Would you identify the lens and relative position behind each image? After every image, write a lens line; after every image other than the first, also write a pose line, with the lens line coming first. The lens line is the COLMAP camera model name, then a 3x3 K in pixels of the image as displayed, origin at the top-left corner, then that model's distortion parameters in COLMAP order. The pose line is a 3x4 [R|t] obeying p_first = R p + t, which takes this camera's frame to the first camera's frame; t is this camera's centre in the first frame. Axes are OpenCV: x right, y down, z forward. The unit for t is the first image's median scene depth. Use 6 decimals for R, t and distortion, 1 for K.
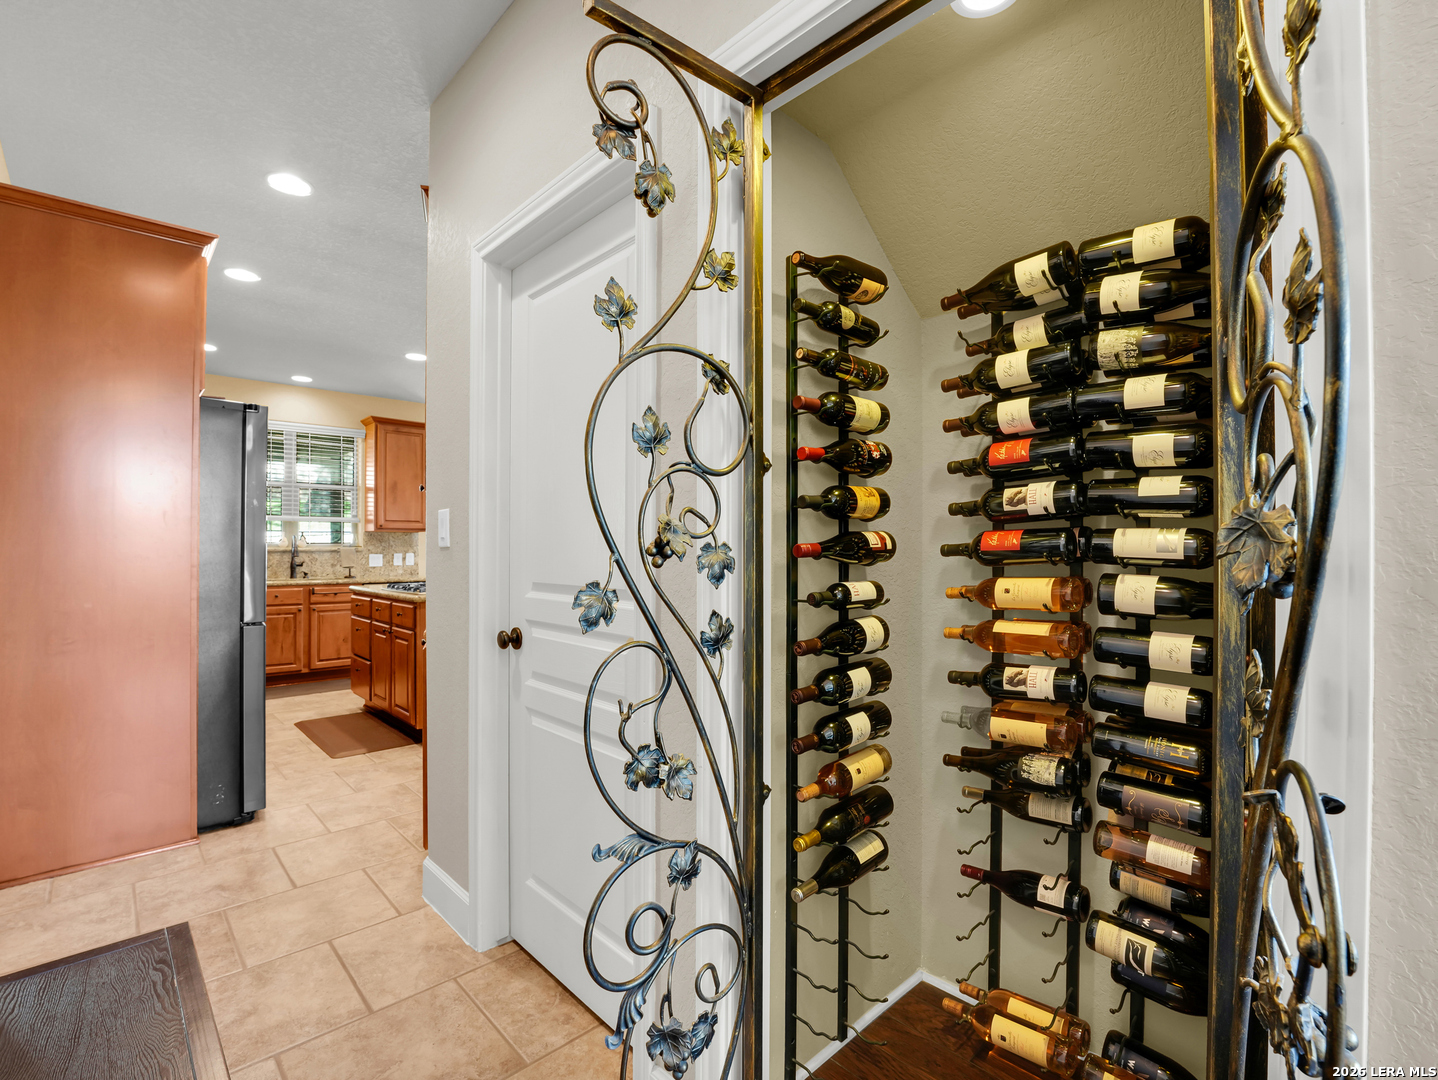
lens RADIAL K [[675.2, 0, 716.7], [0, 675.2, 544.1], [0, 0, 1]] dist [-0.020795, 0.002685]
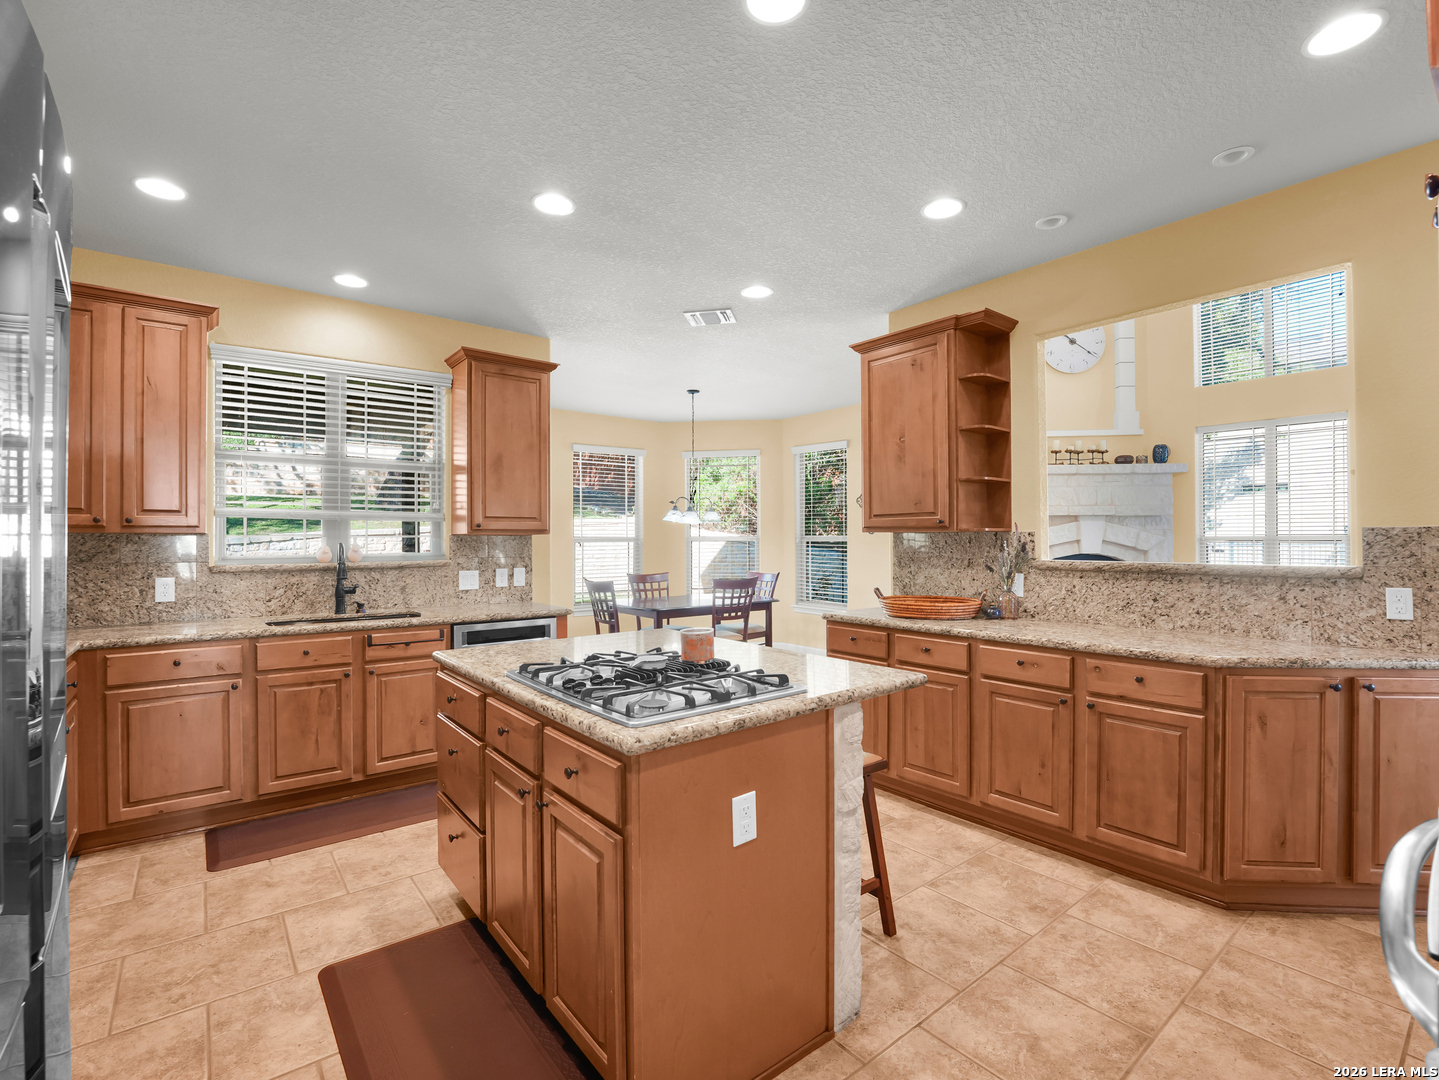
lens RADIAL K [[675.7, 0, 722.6], [0, 675.7, 536.2], [0, 0, 1]] dist [-0.020795, 0.002685]
pose [[0.996816, -0.001525, -0.079723, -0.223717], [0.001598, 0.999998, 0.000846, -0.017639], [0.079721, -0.000970, 0.996817, 0.395736]]
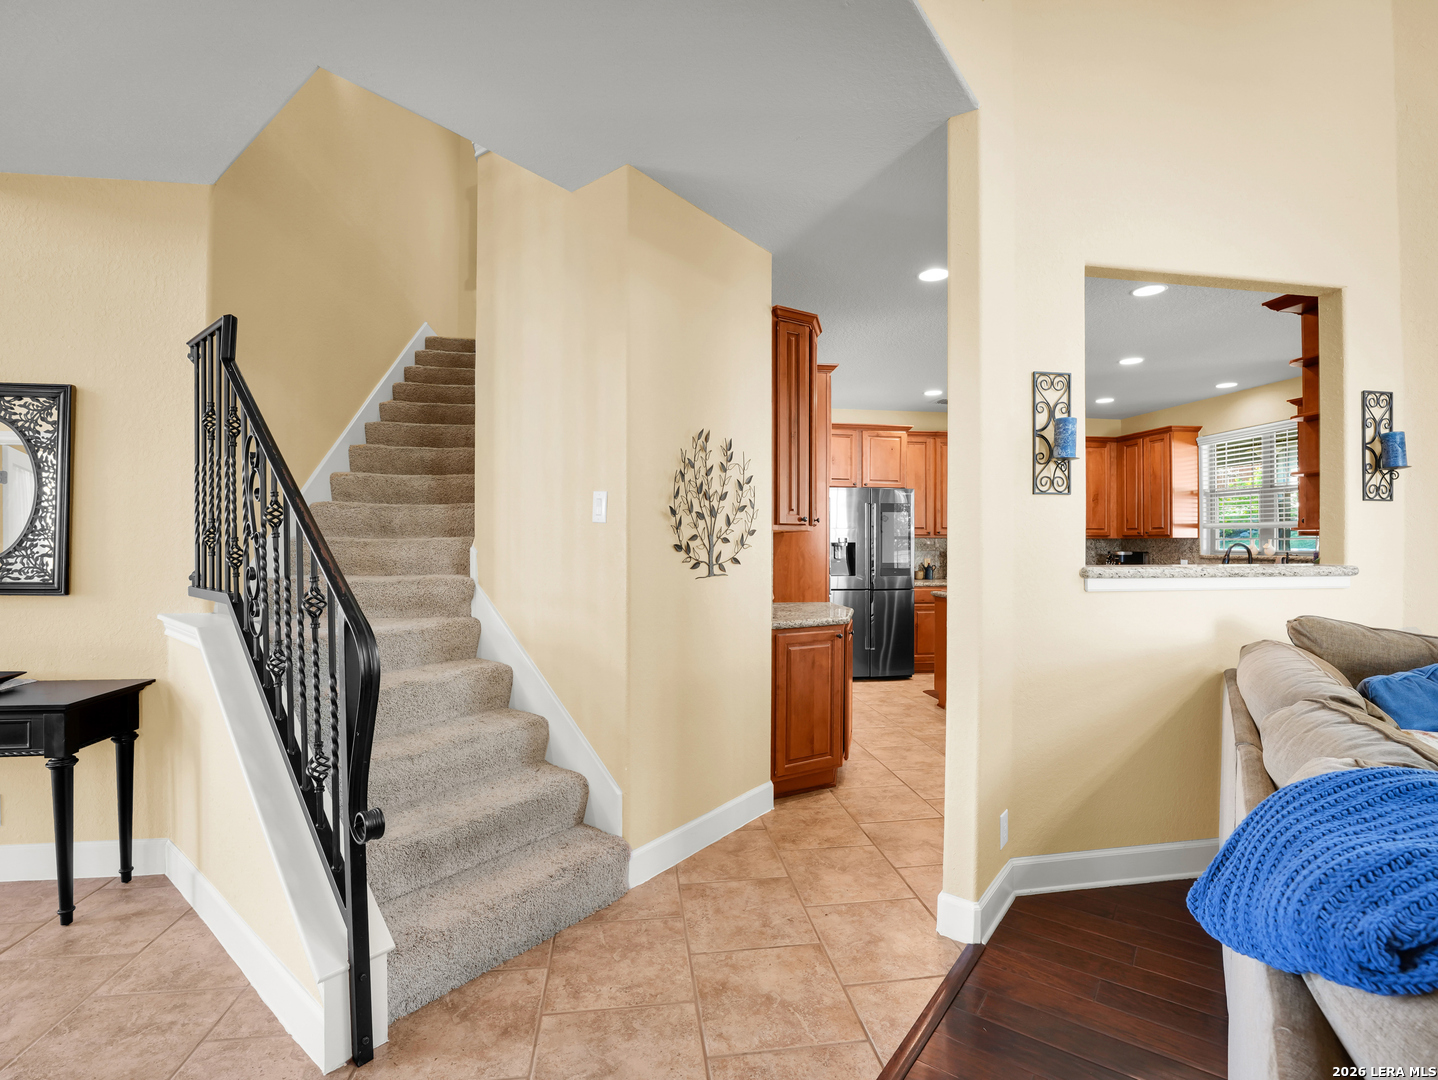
lens RADIAL K [[675.2, 0, 723.5], [0, 675.2, 536.0], [0, 0, 1]] dist [-0.020795, 0.002685]
pose [[-0.572130, -0.008680, -0.820117, 0.559225], [0.003755, 0.999906, -0.013203, -0.012263], [0.820155, -0.010633, -0.572043, 0.872672]]
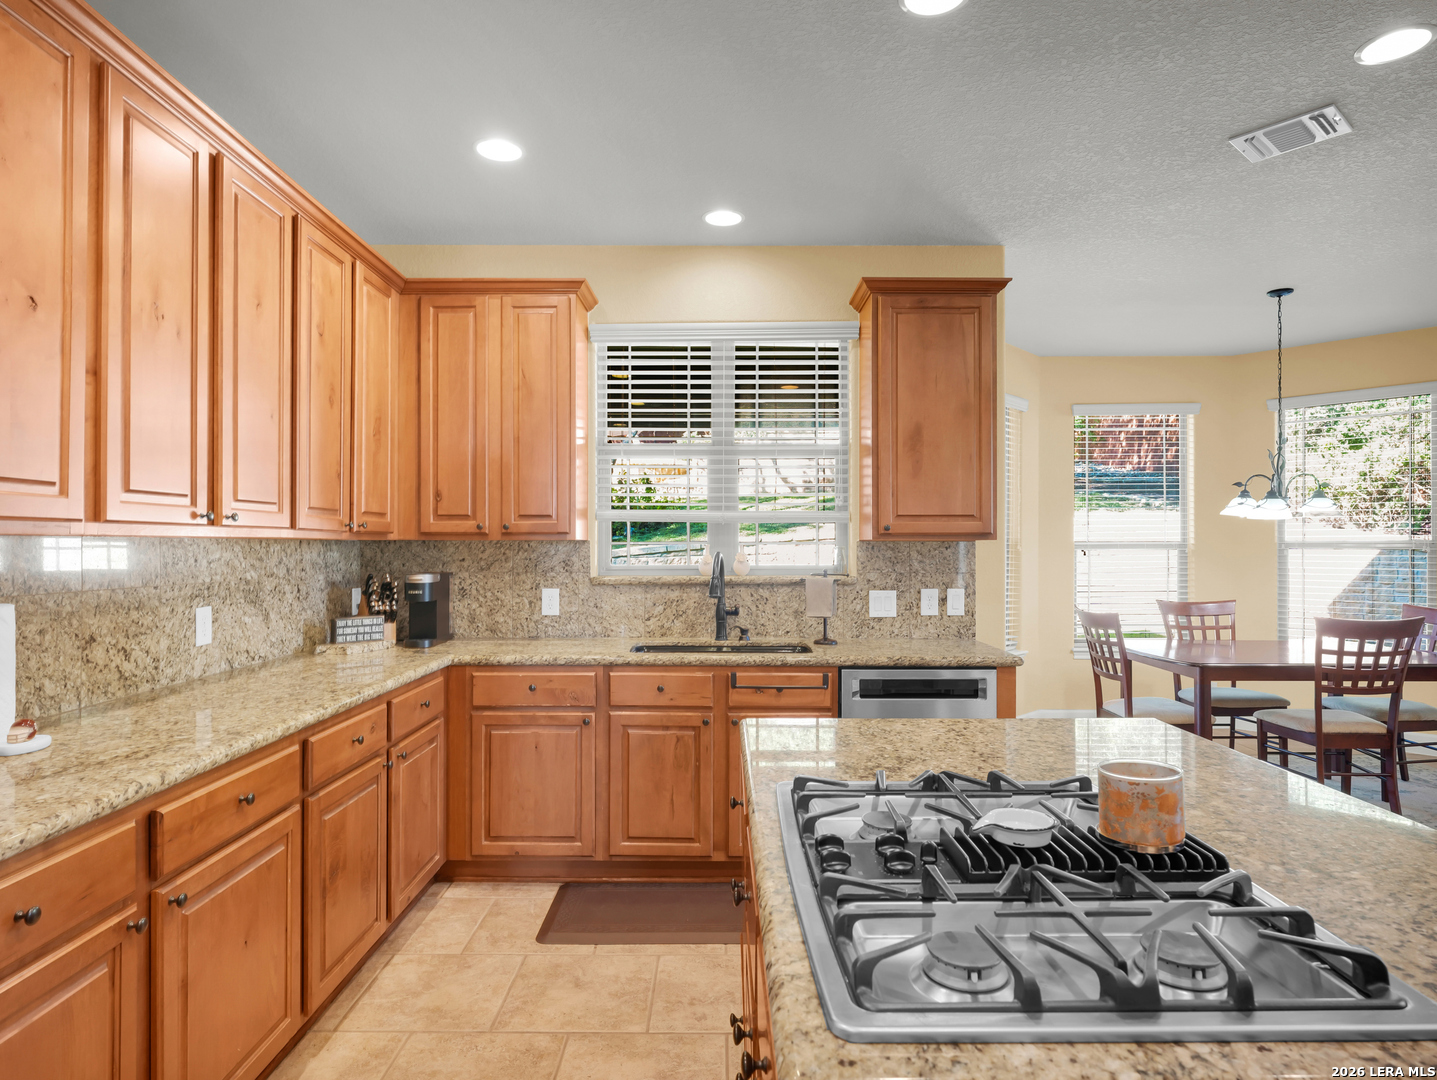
lens RADIAL K [[833.4, 0, 712.6], [0, 833.4, 541.5], [0, 0, 1]] dist [-0.003699, 0.000645]
pose [[0.723666, -0.000154, -0.690150, -0.206527], [0.003867, 0.999985, 0.003832, -0.020972], [0.690139, -0.005442, 0.723656, 0.525224]]
